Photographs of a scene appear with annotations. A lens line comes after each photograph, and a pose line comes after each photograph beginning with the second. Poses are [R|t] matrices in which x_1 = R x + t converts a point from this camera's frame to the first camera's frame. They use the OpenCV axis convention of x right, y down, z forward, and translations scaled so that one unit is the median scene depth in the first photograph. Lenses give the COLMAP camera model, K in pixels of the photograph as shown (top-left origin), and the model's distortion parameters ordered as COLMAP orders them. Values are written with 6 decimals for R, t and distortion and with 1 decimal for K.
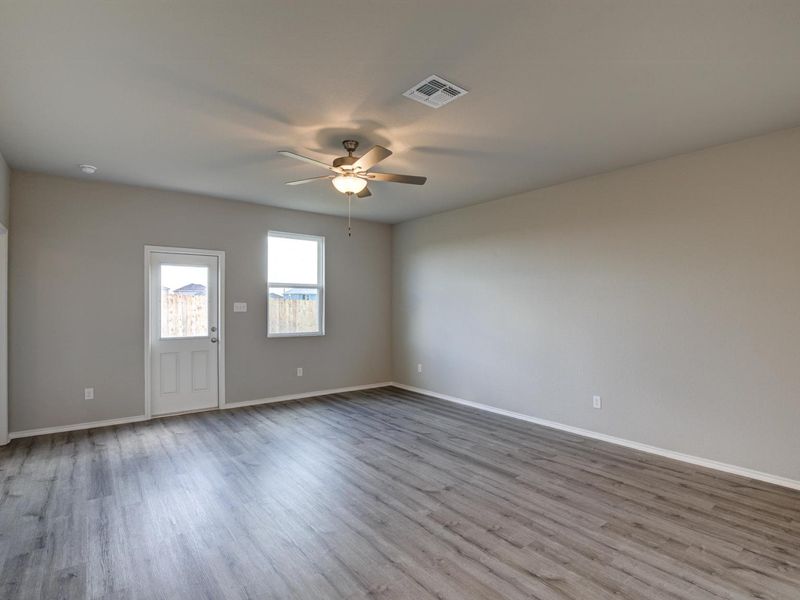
lens RADIAL K [[428.8, 0, 403.8], [0, 428.8, 306.7], [0, 0, 1]] dist [-0.021049, 0.001834]
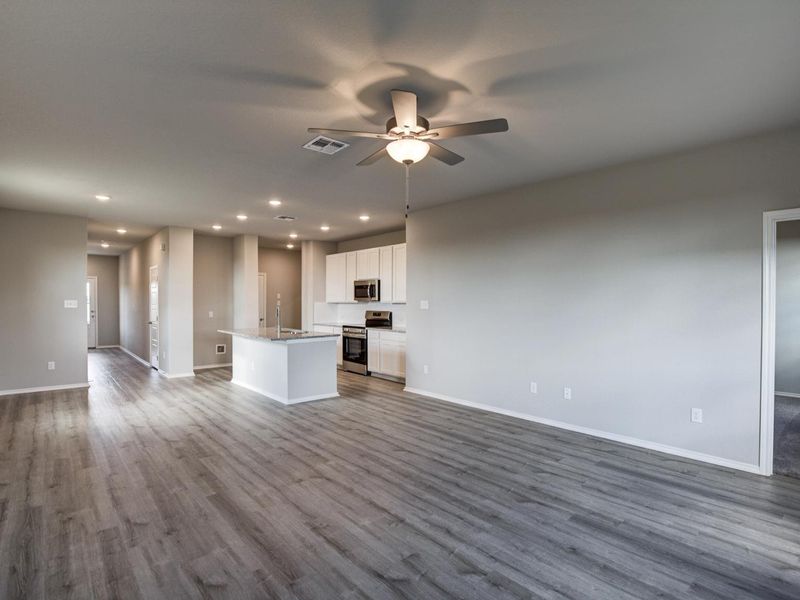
lens RADIAL K [[428.8, 0, 398.2], [0, 428.8, 295.3], [0, 0, 1]] dist [-0.021049, 0.001834]
pose [[-0.998964, -0.006457, -0.045047, -0.066706], [-0.005953, 0.999918, -0.011309, -0.007014], [0.045117, -0.011029, -0.998921, 1.627266]]
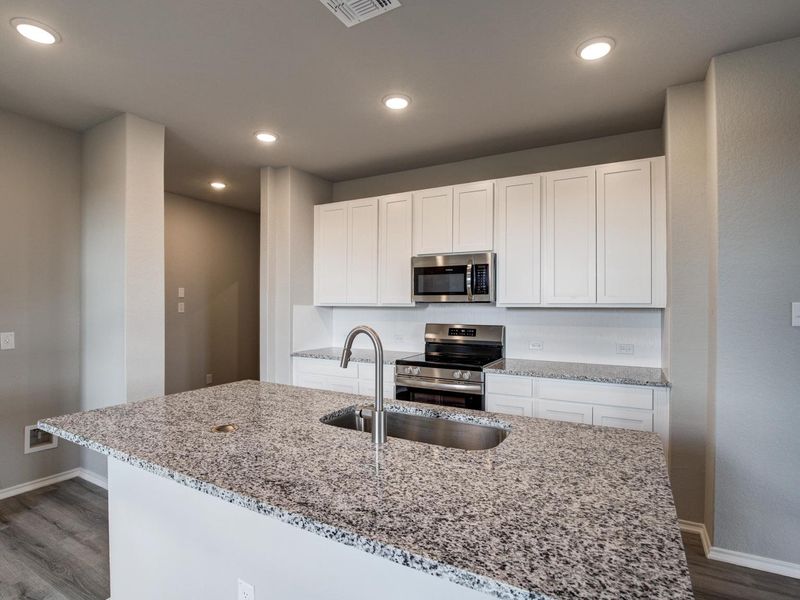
lens RADIAL K [[428.8, 0, 394.2], [0, 428.8, 299.1], [0, 0, 1]] dist [-0.021049, 0.001834]
pose [[-0.916453, -0.008182, -0.400059, 0.470589], [-0.006031, 0.999960, -0.006635, -0.003260], [0.400097, -0.003668, -0.916465, 0.339708]]
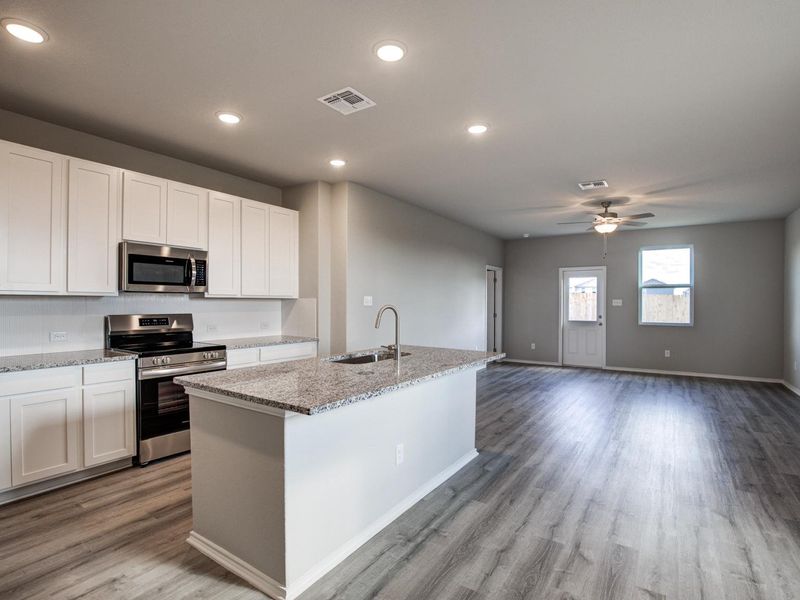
lens RADIAL K [[383.0, 0, 393.4], [0, 383.0, 301.3], [0, 0, 1]] dist [-0.031075, -0.000759]
pose [[0.323426, -0.000391, -0.946254, 0.946837], [-0.009837, 0.999944, -0.003776, 0.014631], [0.946202, 0.010529, 0.323404, -0.247010]]
